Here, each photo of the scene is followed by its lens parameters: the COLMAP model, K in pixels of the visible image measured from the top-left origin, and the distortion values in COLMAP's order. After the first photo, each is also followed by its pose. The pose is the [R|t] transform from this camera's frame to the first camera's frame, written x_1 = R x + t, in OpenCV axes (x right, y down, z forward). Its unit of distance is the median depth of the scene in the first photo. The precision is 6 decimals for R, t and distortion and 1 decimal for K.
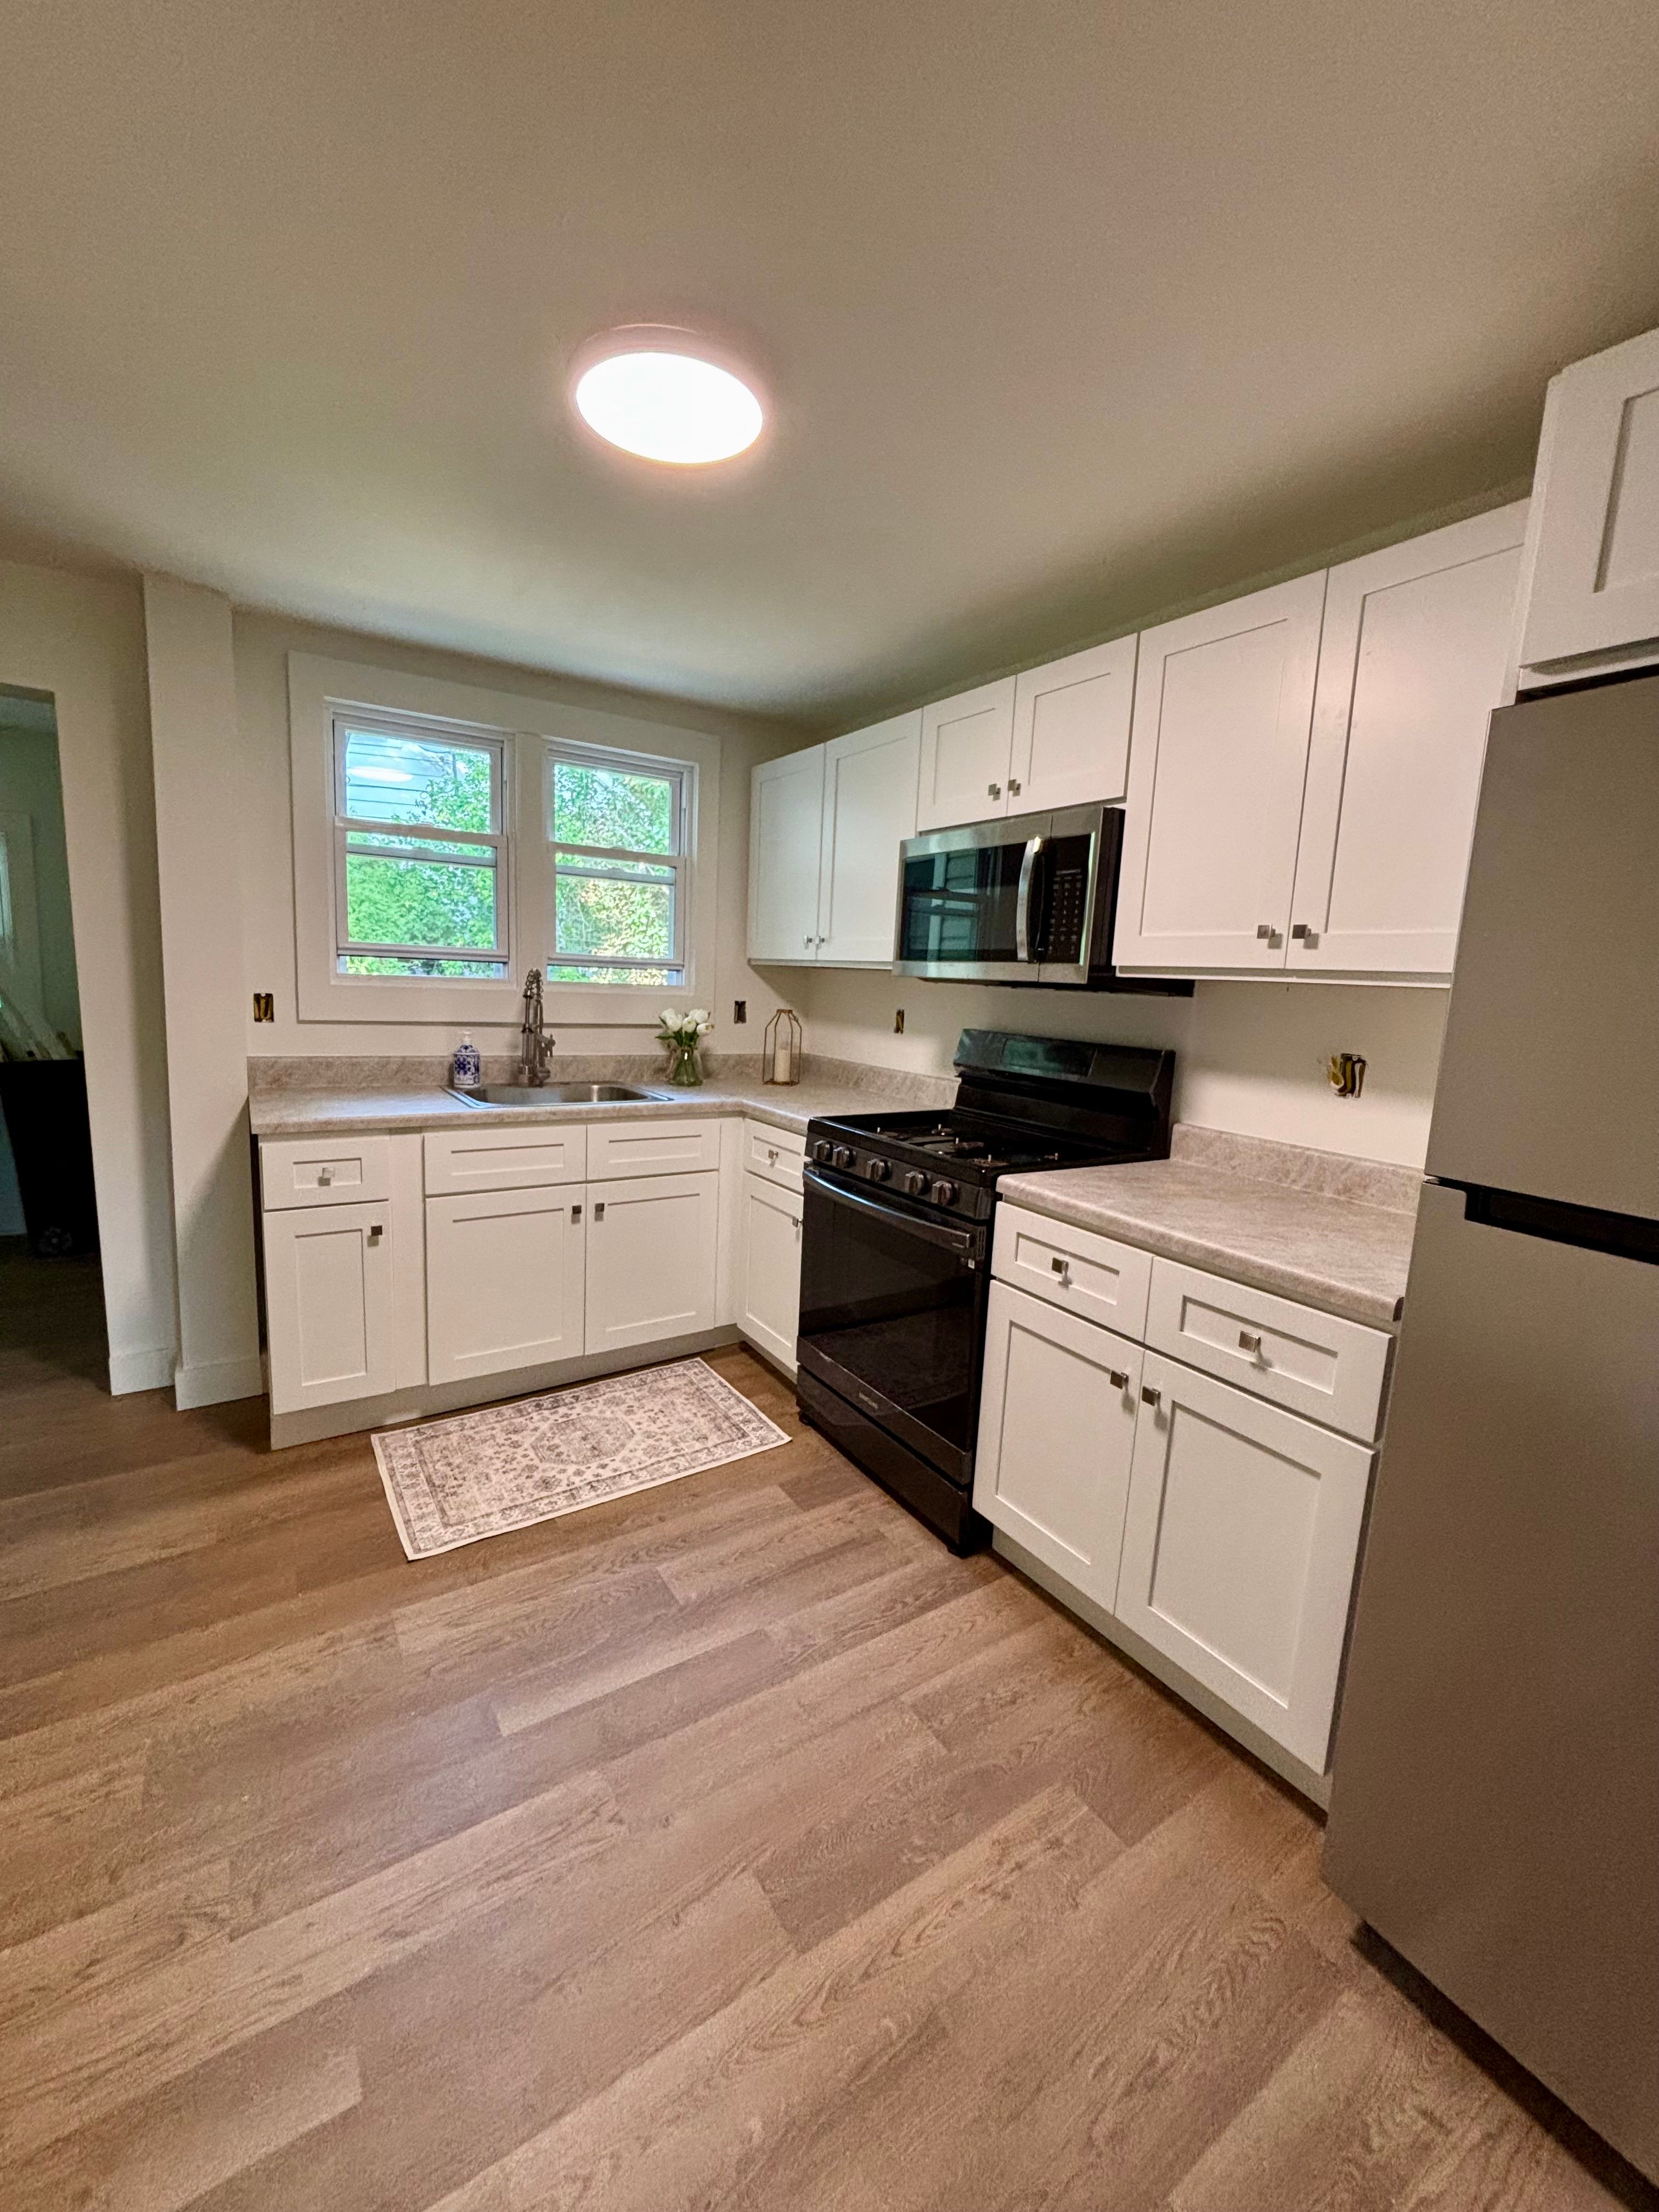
lens RADIAL K [[887.0, 0, 840.2], [0, 887.0, 1102.5], [0, 0, 1]] dist [-0.021713, -0.000459]
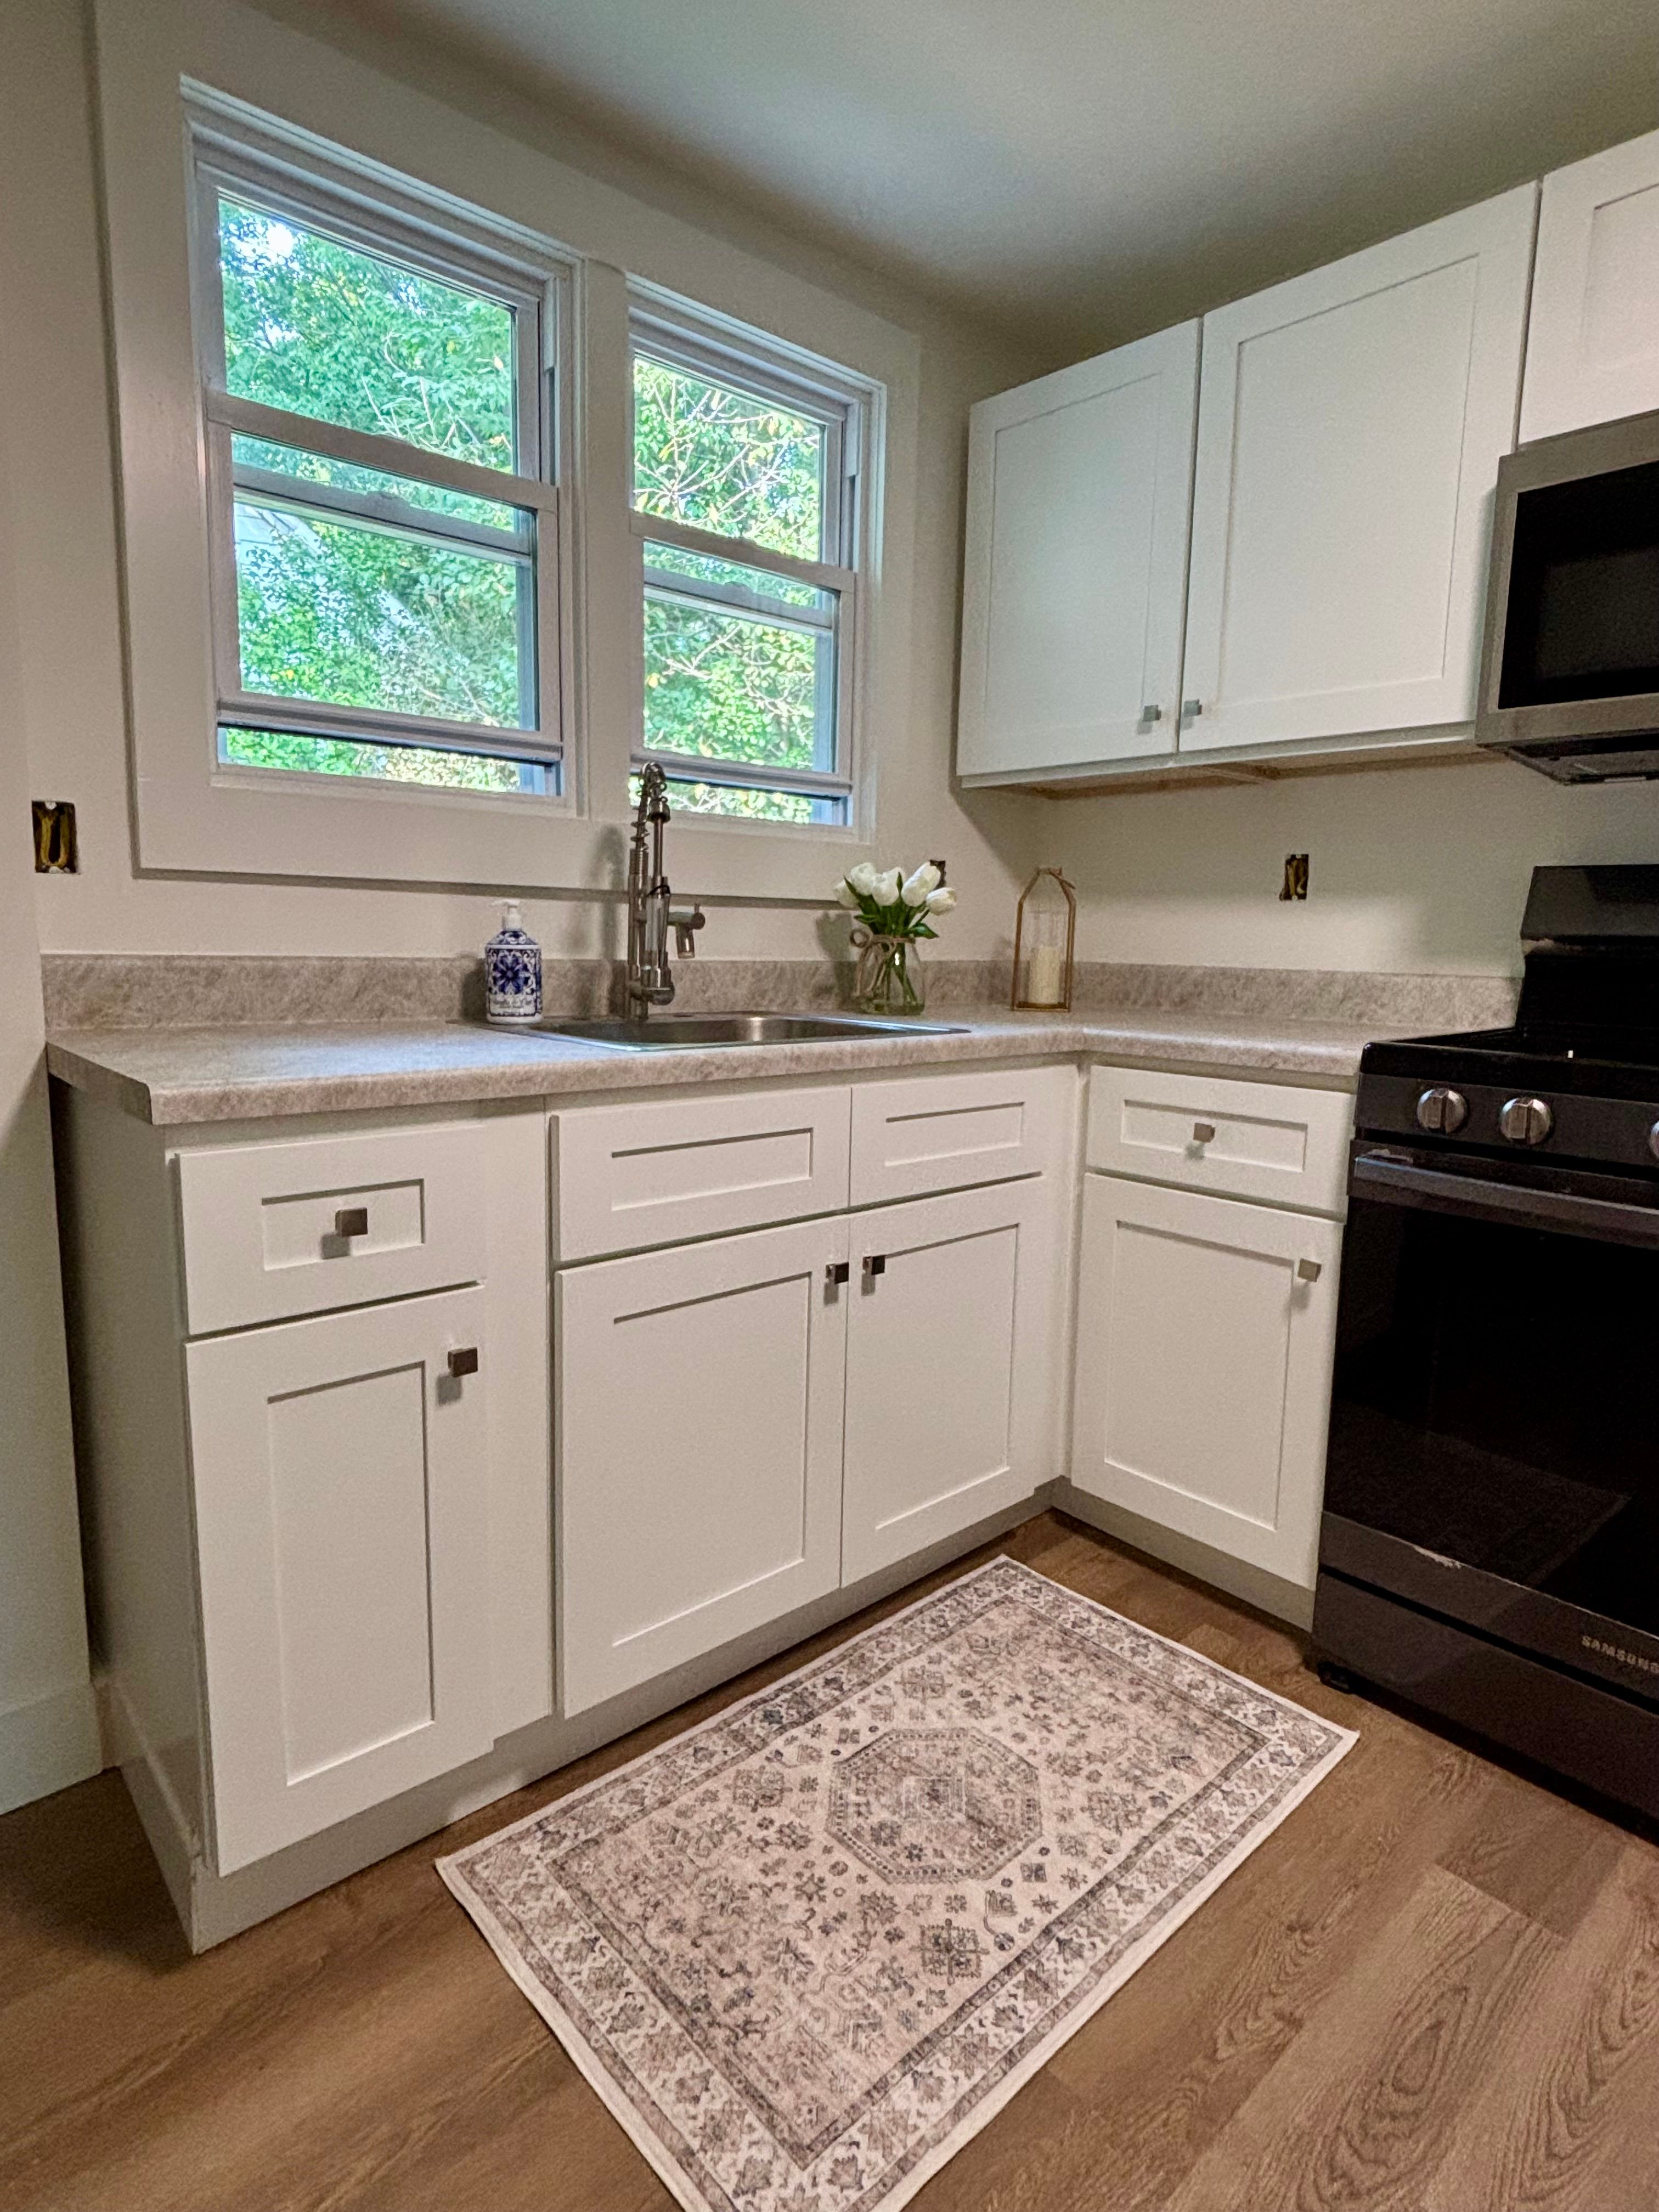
lens RADIAL K [[1205.3, 0, 823.8], [0, 1205.3, 1099.8], [0, 0, 1]] dist [-0.011912, 0.004838]
pose [[0.989360, -0.045533, 0.138178, -0.381135], [0.044953, 0.998962, 0.007312, 0.027866], [-0.138368, -0.001023, 0.990380, 0.390049]]
